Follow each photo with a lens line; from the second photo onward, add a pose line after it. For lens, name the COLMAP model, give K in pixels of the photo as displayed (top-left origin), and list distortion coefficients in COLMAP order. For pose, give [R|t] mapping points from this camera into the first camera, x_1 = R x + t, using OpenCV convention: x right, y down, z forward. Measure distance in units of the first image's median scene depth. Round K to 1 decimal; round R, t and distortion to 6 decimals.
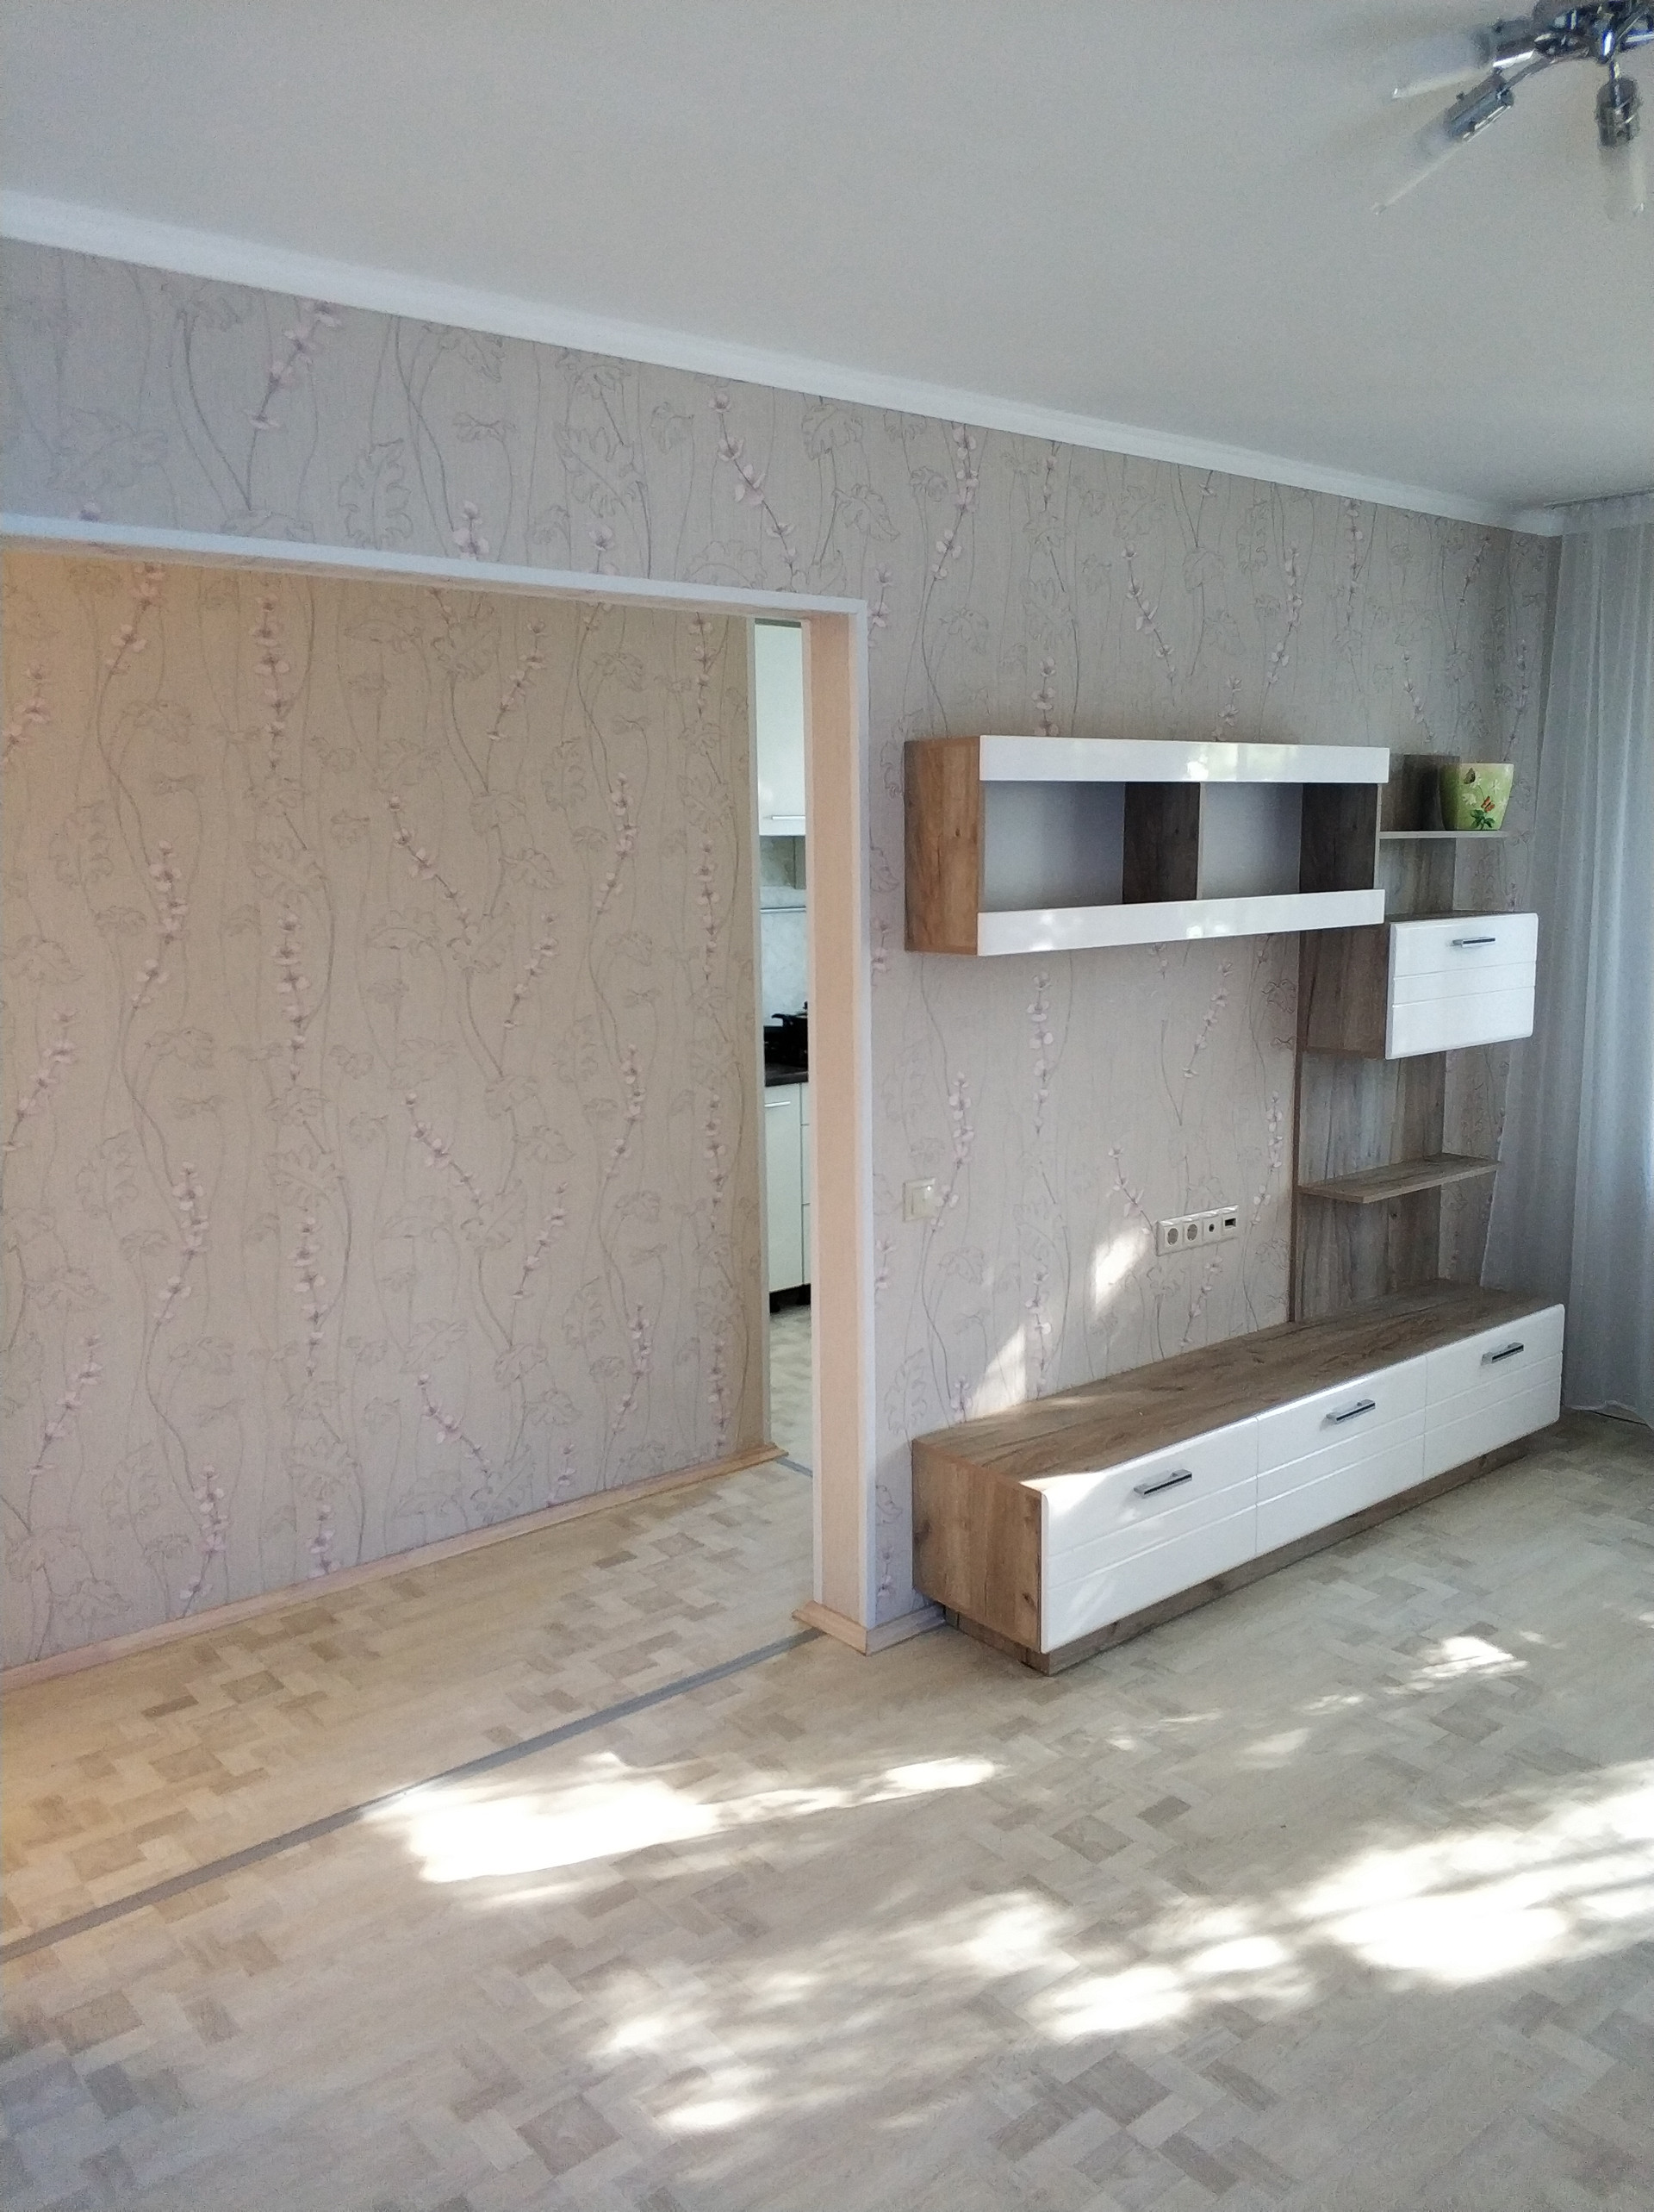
lens RADIAL K [[1735.2, 0, 803.5], [0, 1735.2, 1070.2], [0, 0, 1]] dist [0.009216, -0.001842]
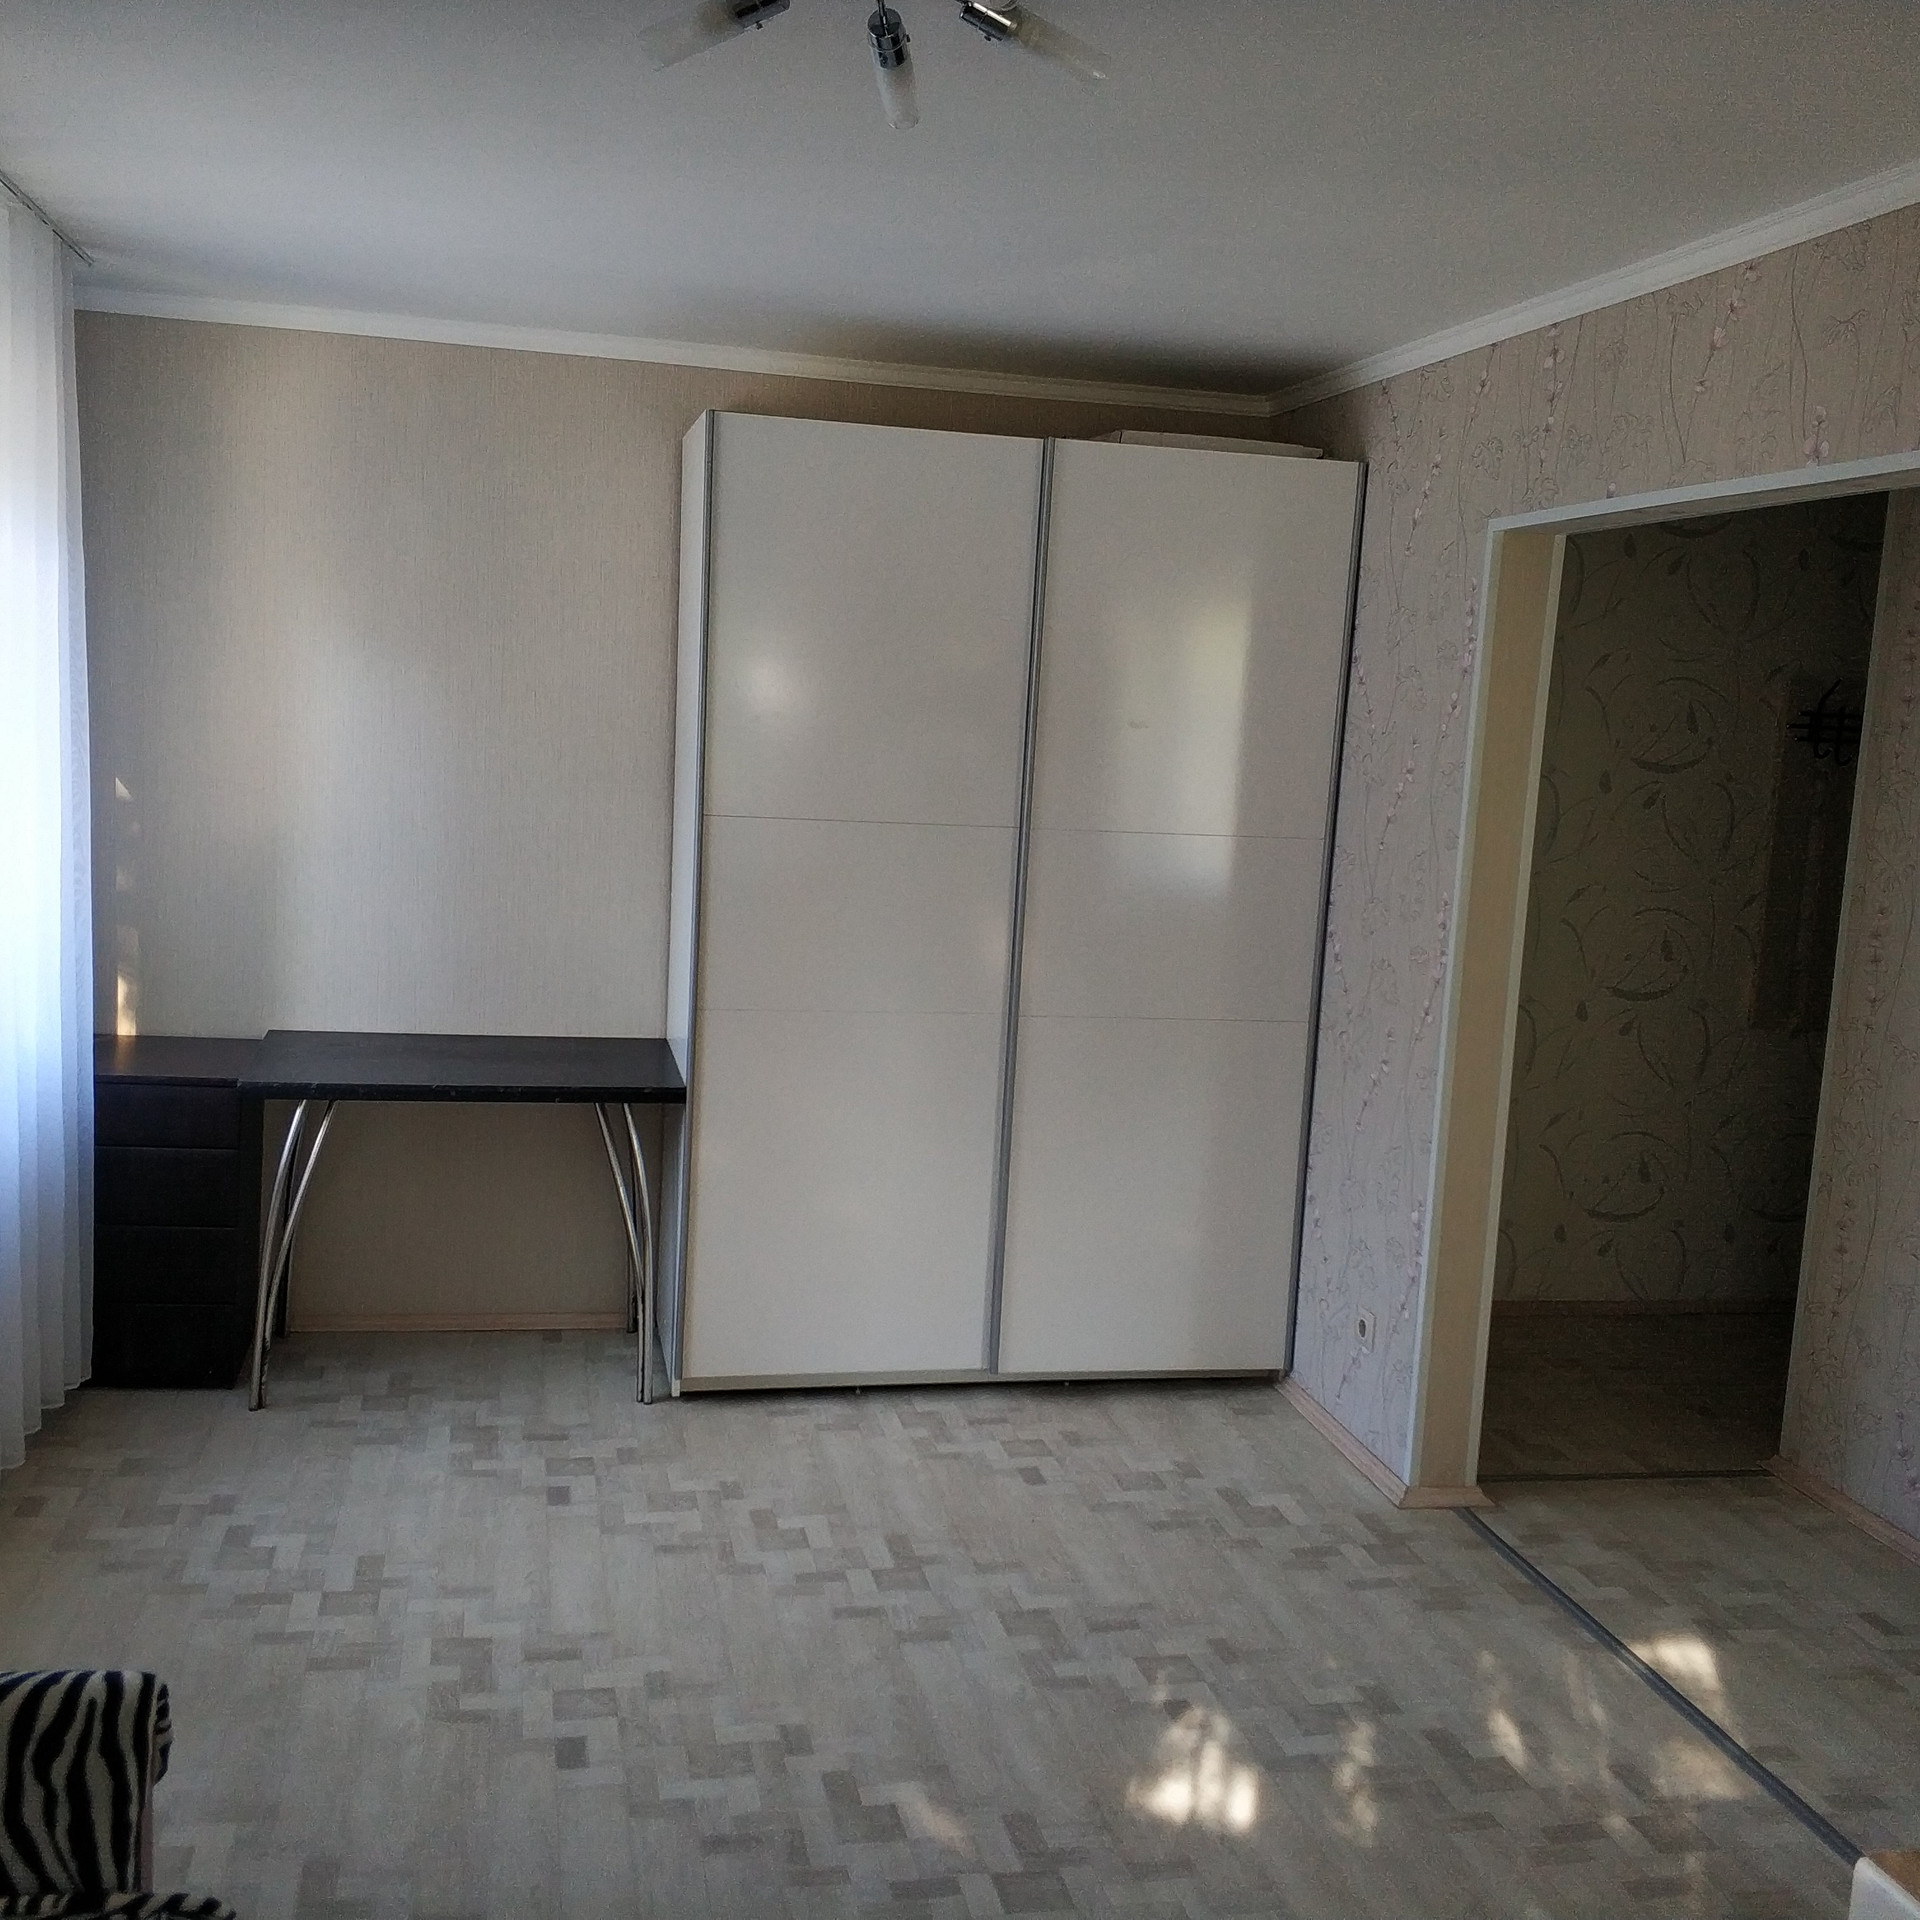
lens RADIAL K [[1988.1, 0, 941.8], [0, 1988.1, 950.0], [0, 0, 1]] dist [-0.023141, 0.000000]
pose [[-0.456821, 0.100579, -0.883854, 1.084705], [-0.168435, 0.965834, 0.196964, -0.180382], [0.873467, 0.238850, -0.424272, 1.175600]]
